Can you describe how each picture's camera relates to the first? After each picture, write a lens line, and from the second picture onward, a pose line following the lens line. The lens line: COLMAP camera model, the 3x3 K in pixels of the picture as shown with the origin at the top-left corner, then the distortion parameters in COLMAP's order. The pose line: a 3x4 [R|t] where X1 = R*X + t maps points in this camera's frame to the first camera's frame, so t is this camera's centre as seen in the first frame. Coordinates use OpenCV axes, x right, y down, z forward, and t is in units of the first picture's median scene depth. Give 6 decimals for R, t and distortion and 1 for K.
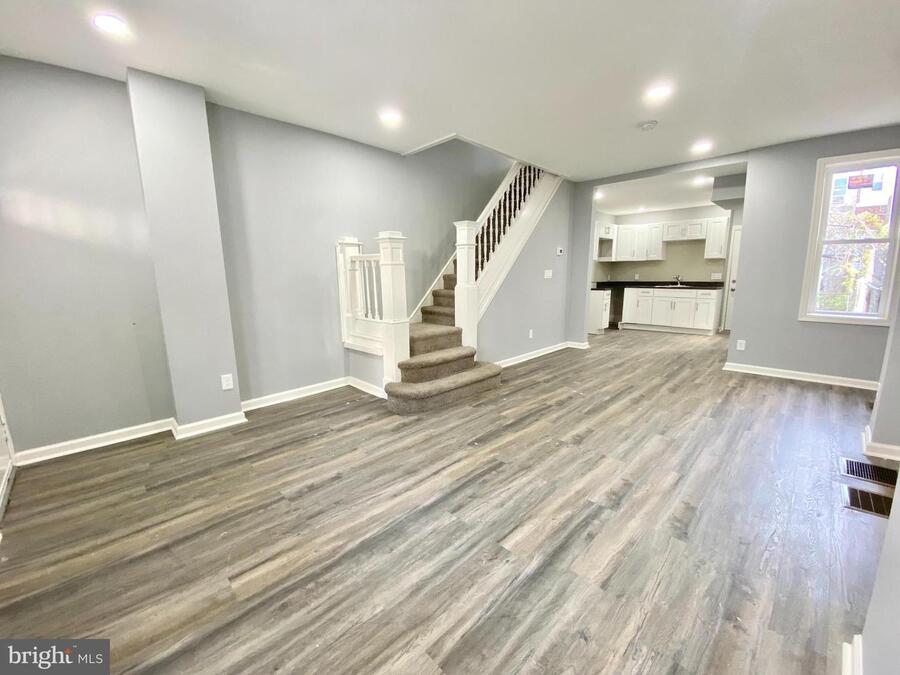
lens RADIAL K [[372.0, 0, 446.1], [0, 372.0, 333.2], [0, 0, 1]] dist [-0.002679, -0.007991]
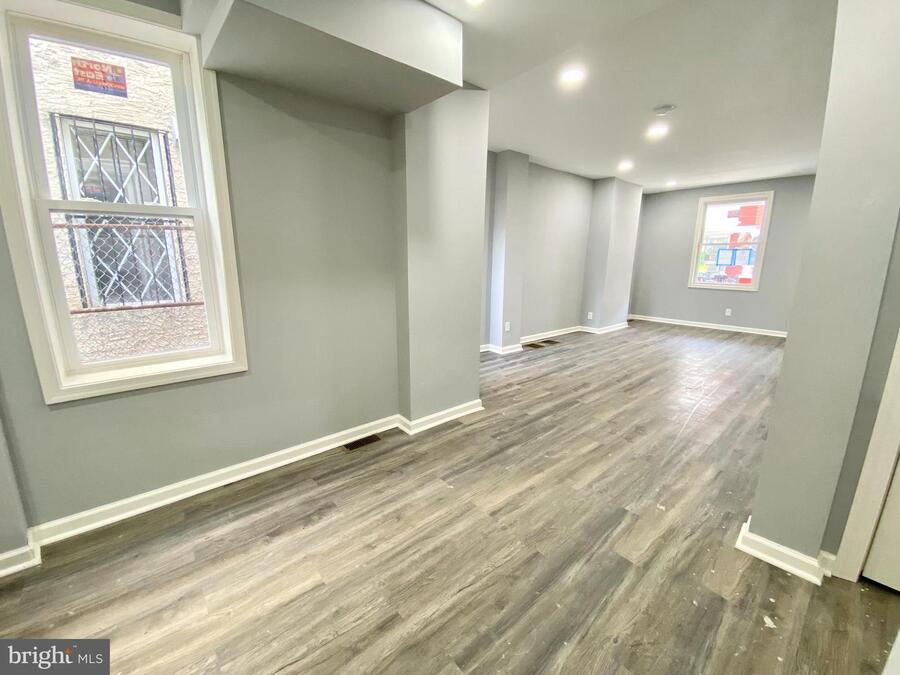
lens RADIAL K [[372.0, 0, 445.3], [0, 372.0, 337.5], [0, 0, 1]] dist [-0.002679, -0.007991]
pose [[-0.997727, -0.007821, 0.066938, 1.526344], [0.017534, 0.928911, 0.369887, -0.560204], [-0.065072, 0.370220, -0.926662, 3.155570]]
